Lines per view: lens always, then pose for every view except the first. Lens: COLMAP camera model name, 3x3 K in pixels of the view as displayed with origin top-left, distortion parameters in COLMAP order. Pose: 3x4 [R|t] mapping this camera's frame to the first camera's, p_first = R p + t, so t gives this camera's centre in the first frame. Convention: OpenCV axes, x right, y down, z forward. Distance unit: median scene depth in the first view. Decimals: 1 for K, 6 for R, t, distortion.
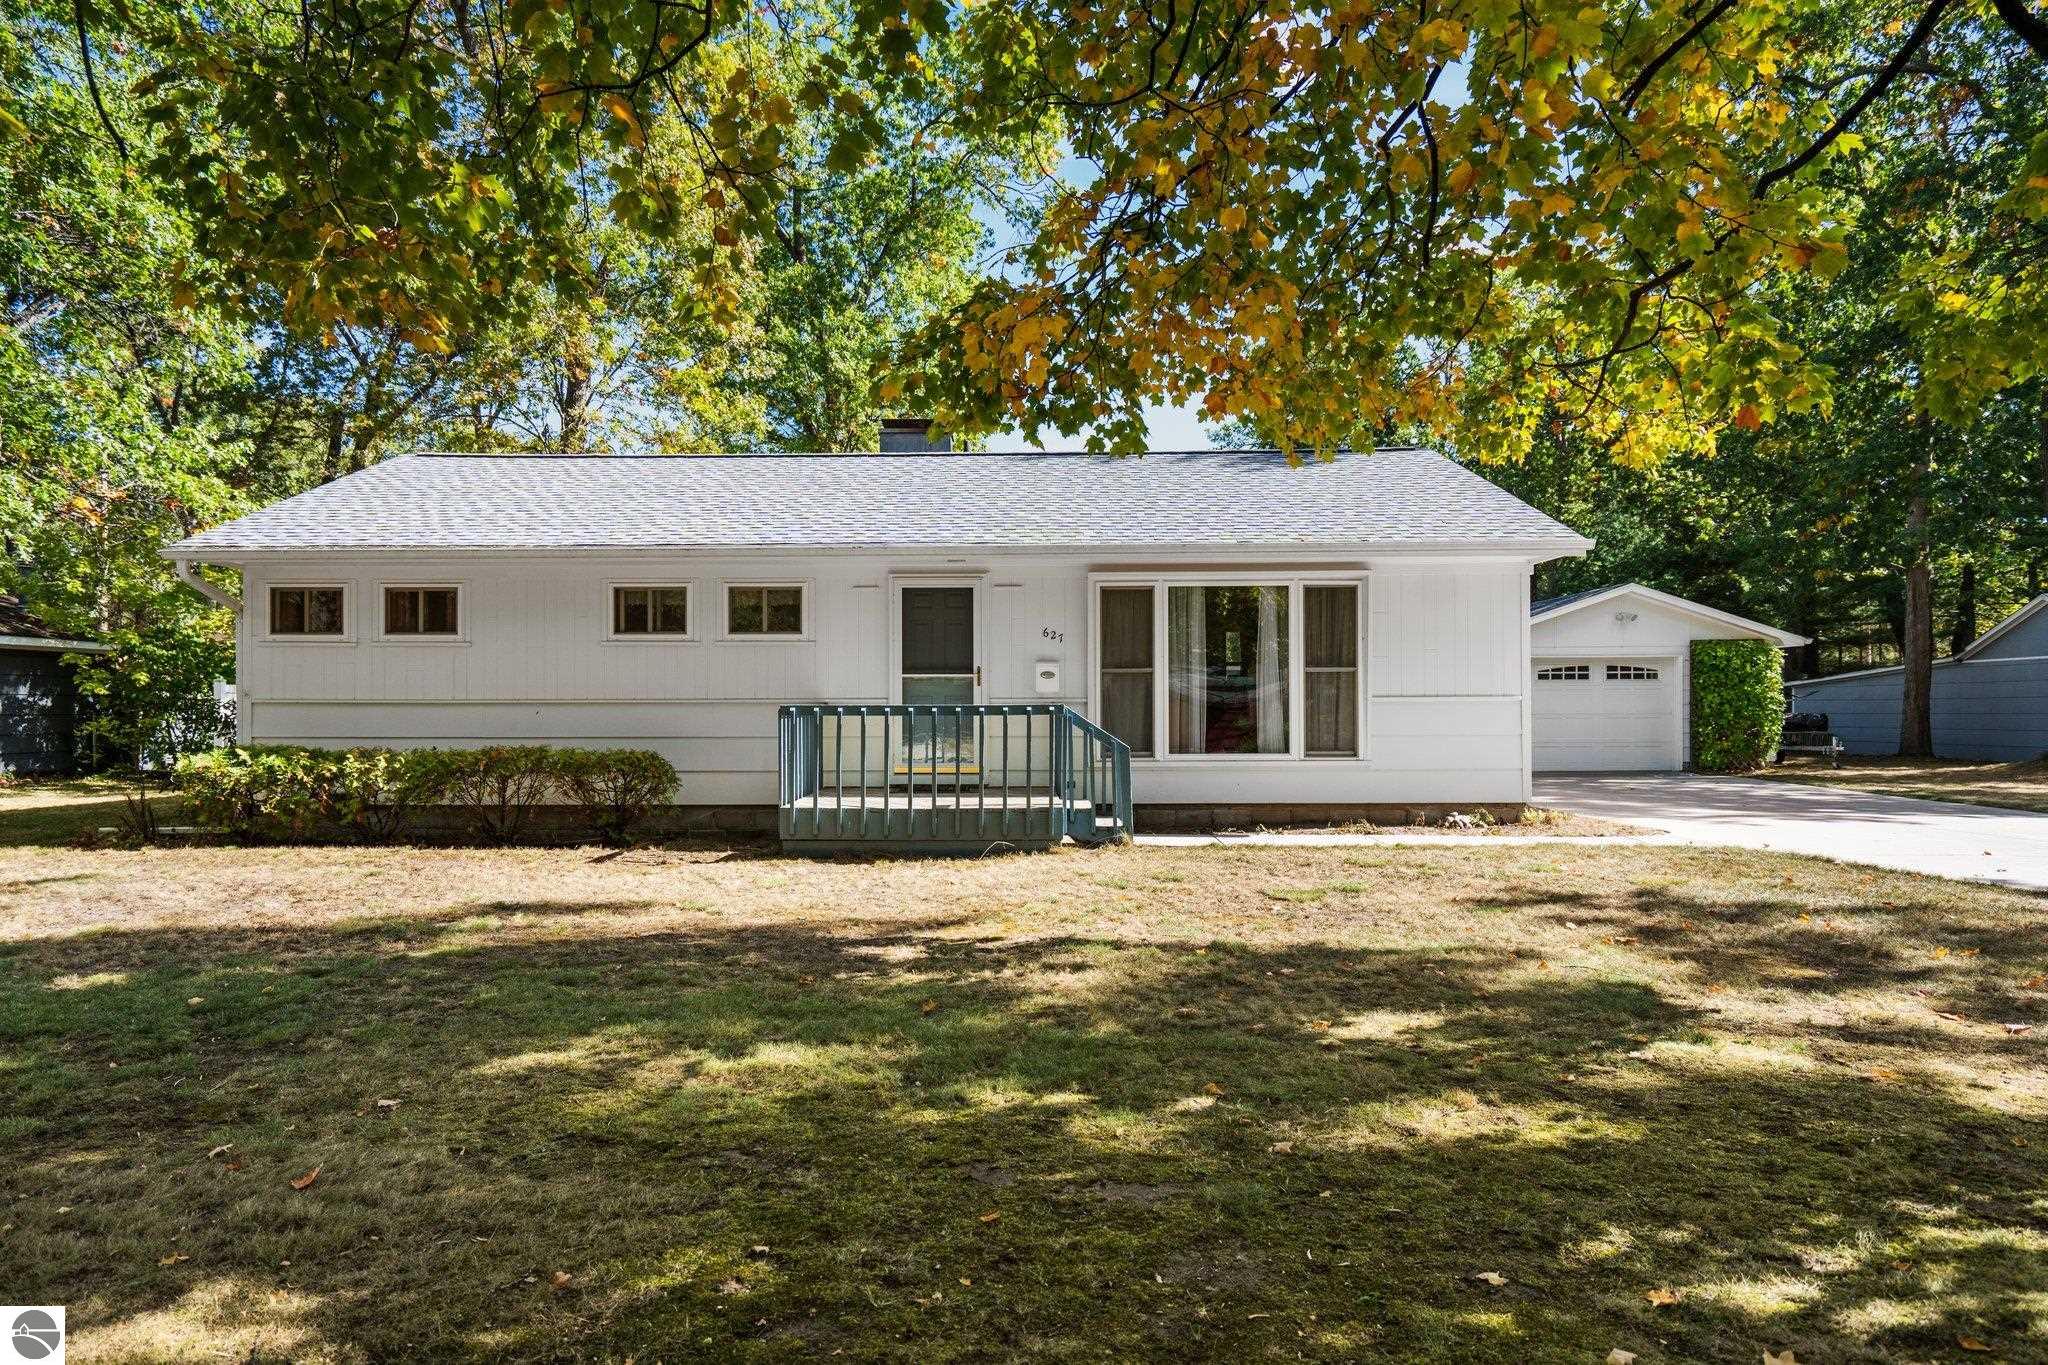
lens RADIAL K [[1164.7, 0, 1011.8], [0, 1164.7, 704.4], [0, 0, 1]] dist [0.023315, 0.000036]
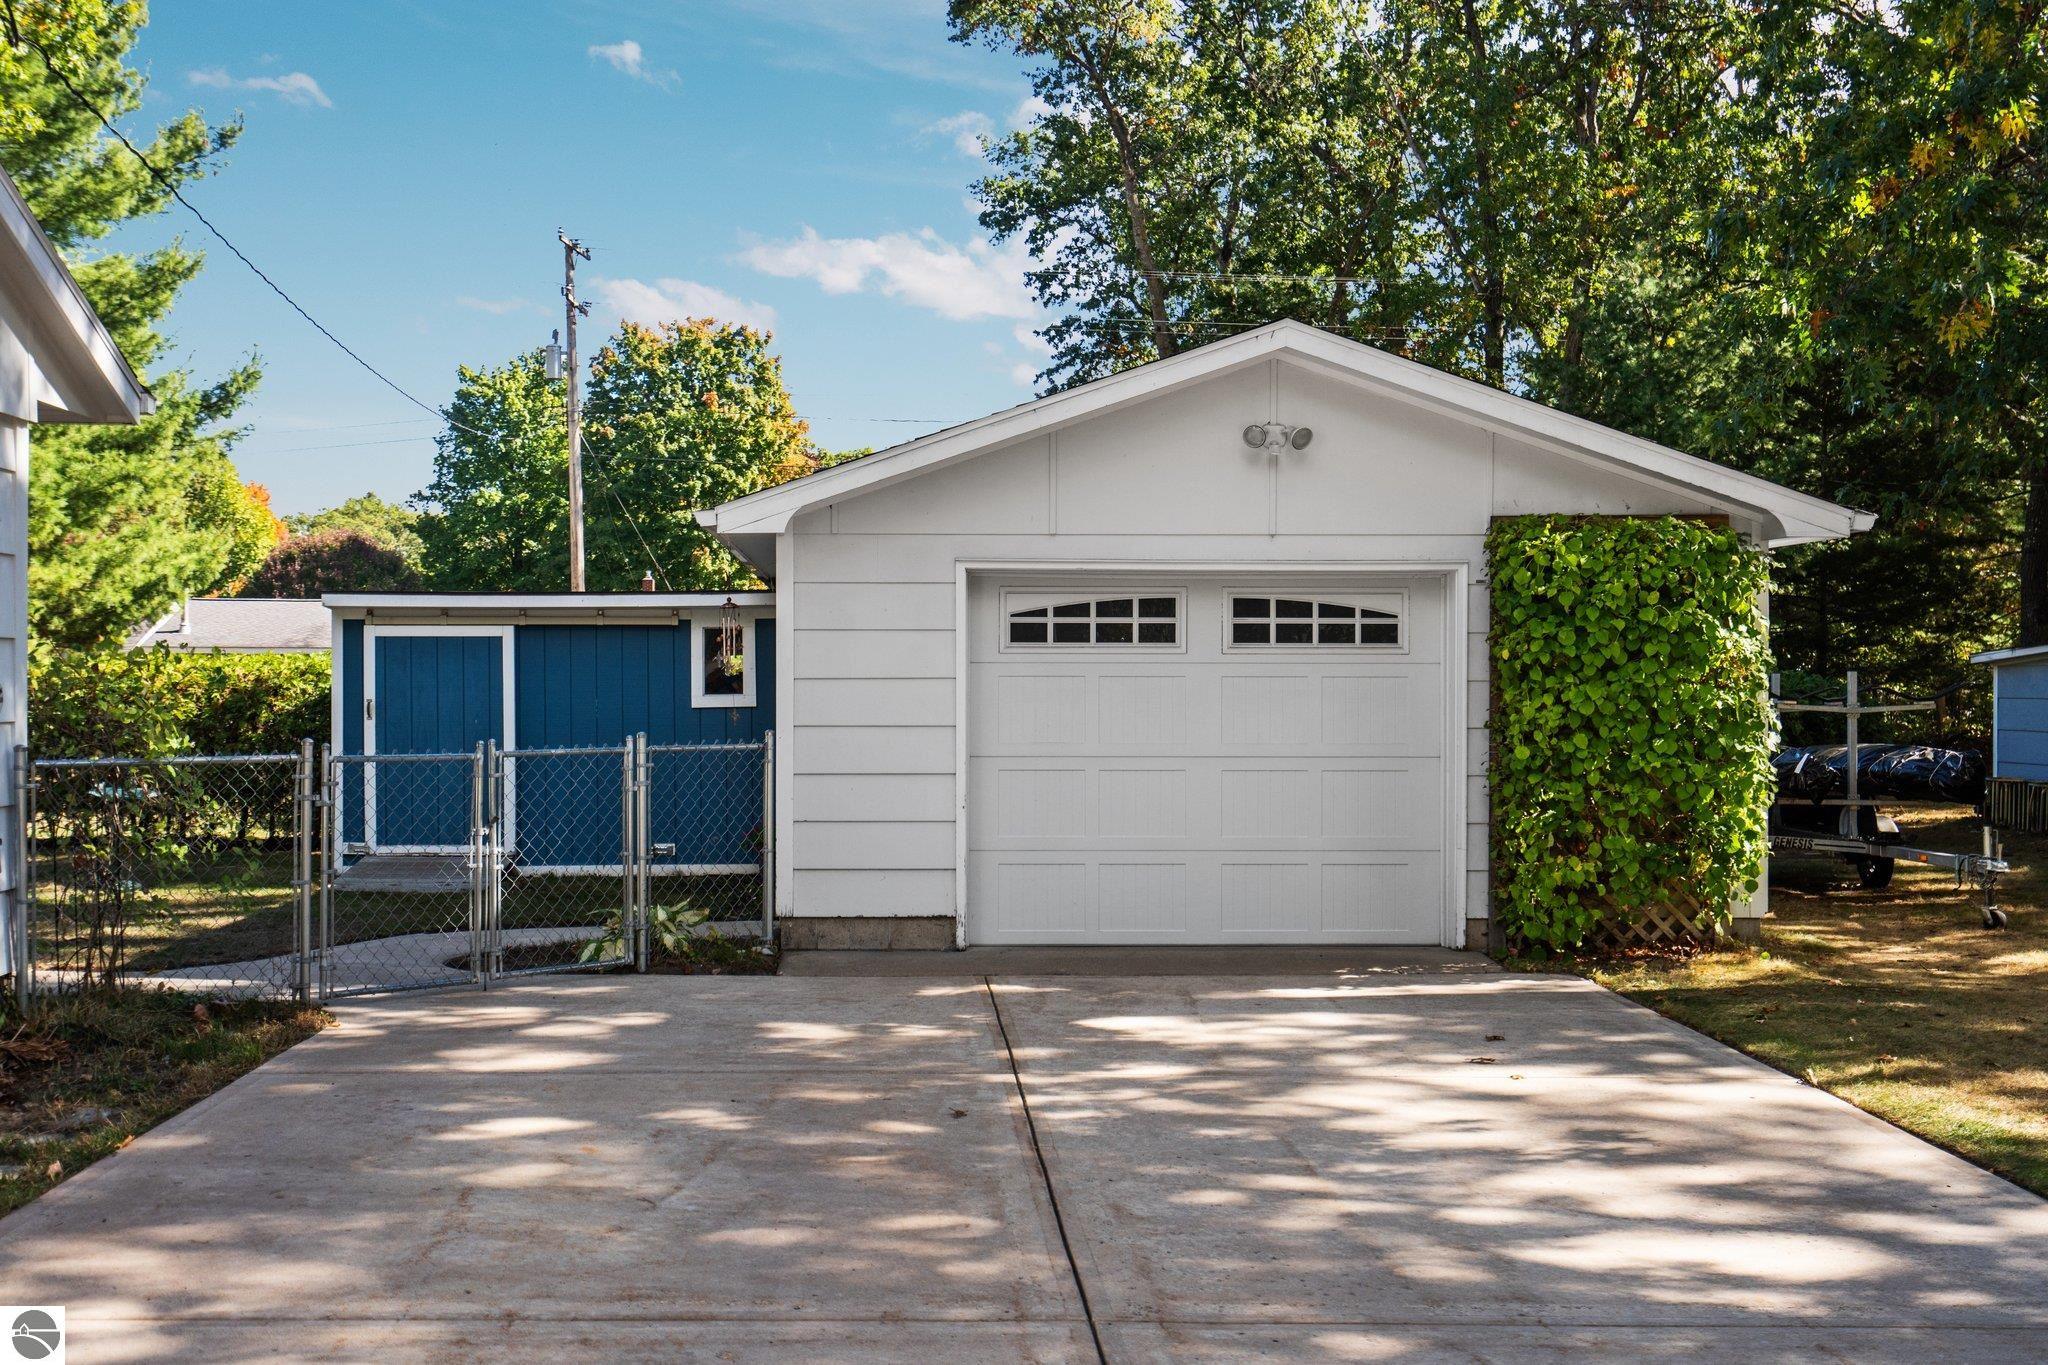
lens RADIAL K [[2049.9, 0, 866.7], [0, 2049.9, 685.1], [0, 0, 1]] dist [0.009918, 0.000000]
pose [[0.999744, 0.009790, 0.020379, 0.736496], [-0.009846, 0.999948, 0.002628, -0.020217], [-0.020352, -0.002828, 0.999789, 0.862484]]
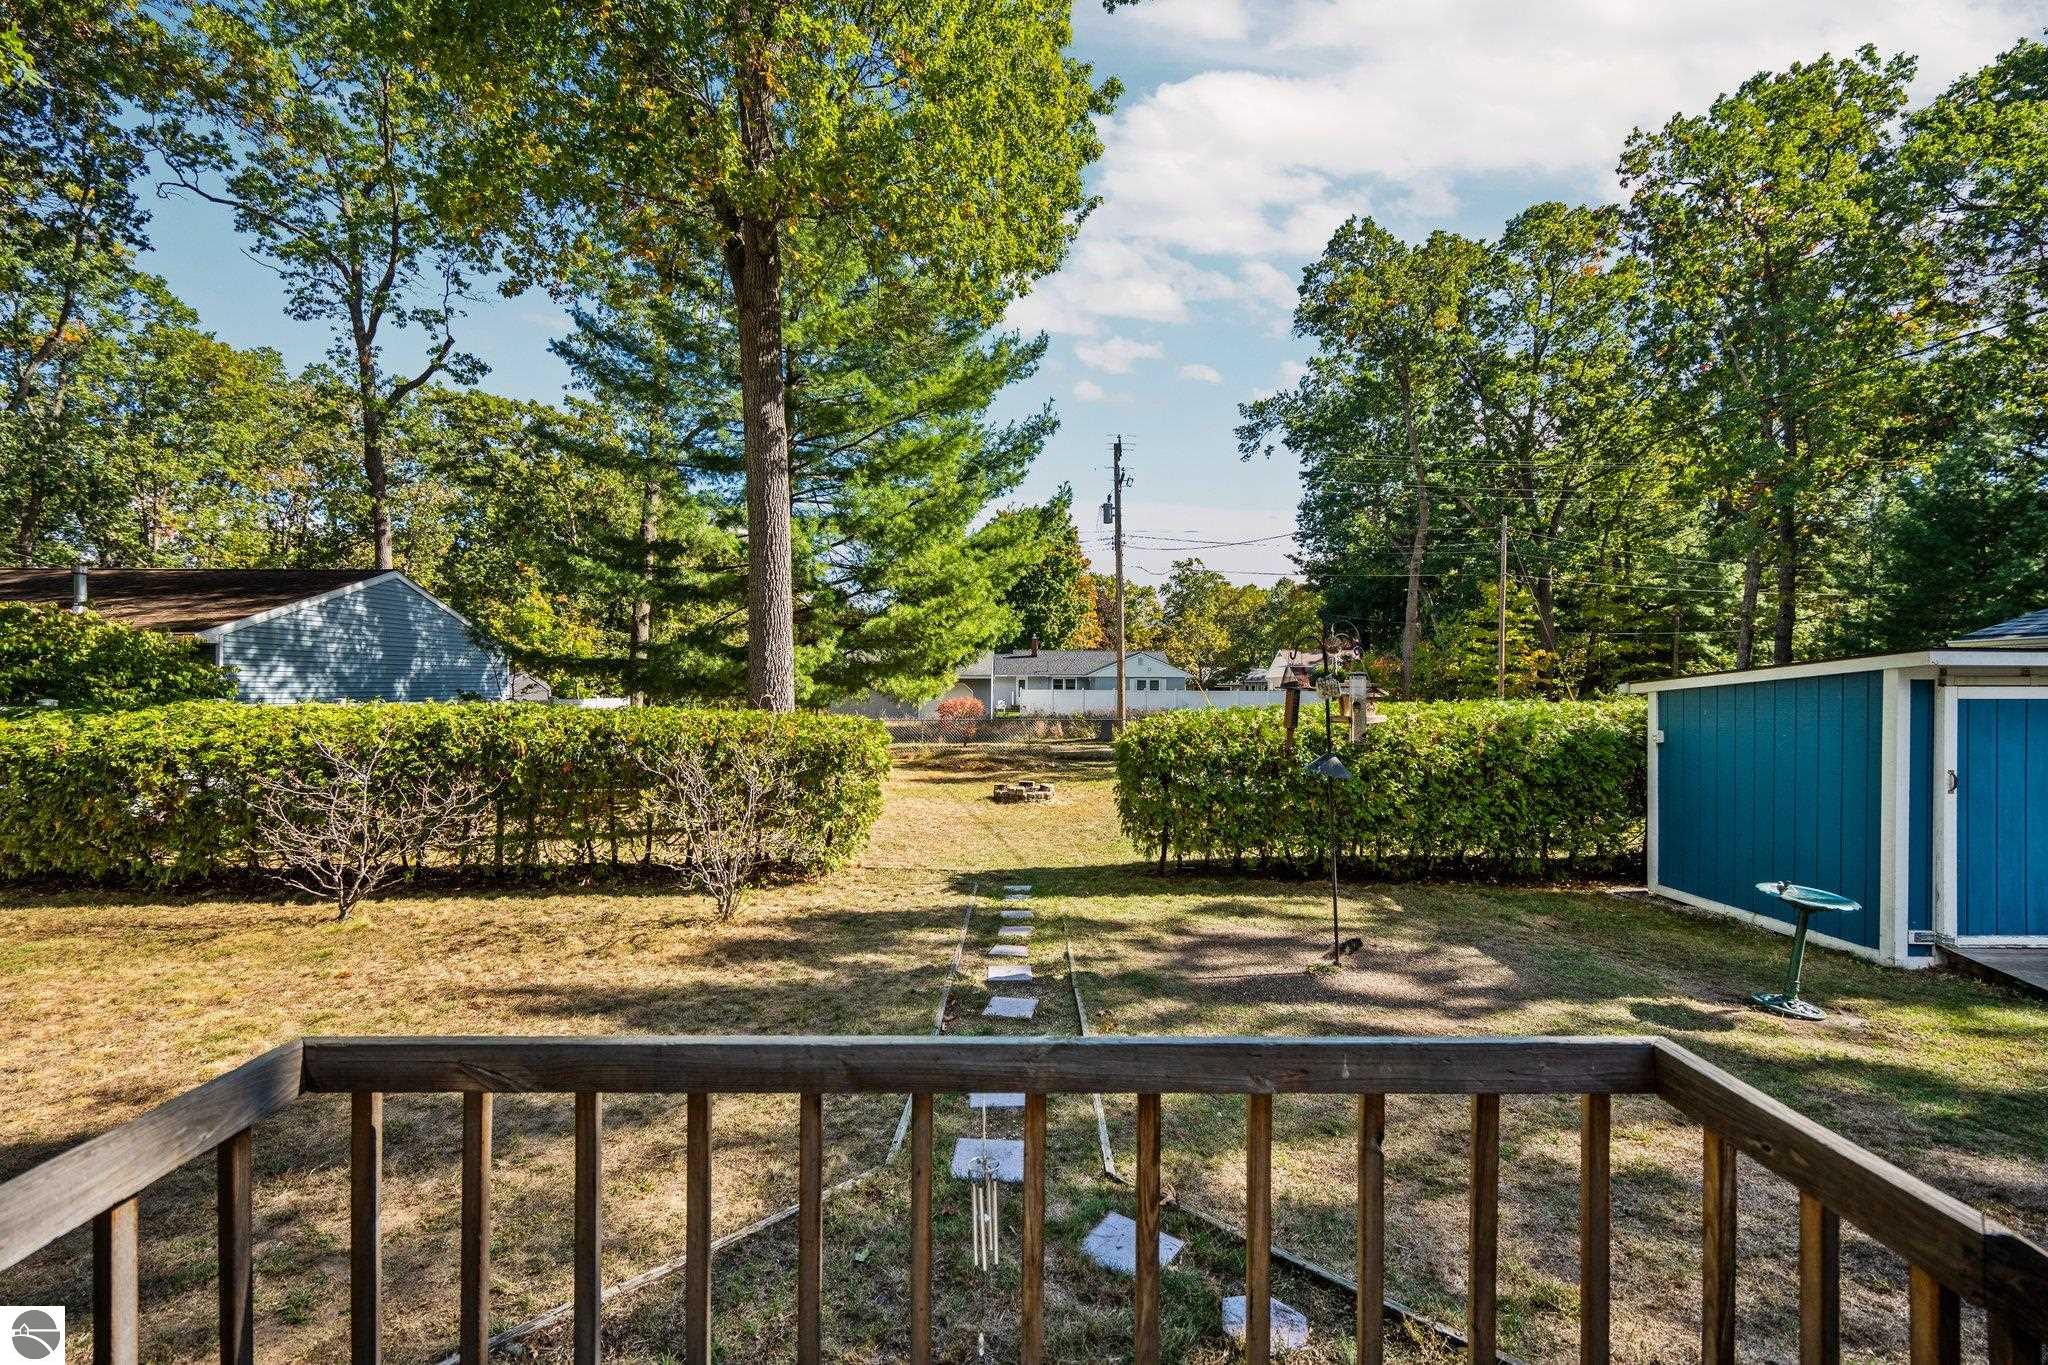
lens RADIAL K [[942.5, 0, 1016.4], [0, 942.5, 679.2], [0, 0, 1]] dist [0.003239, -0.001125]
pose [[0.999874, 0.010598, 0.011851, -0.115712], [-0.010530, 0.999928, -0.005715, -0.048600], [-0.011911, 0.005589, 0.999913, 1.675307]]
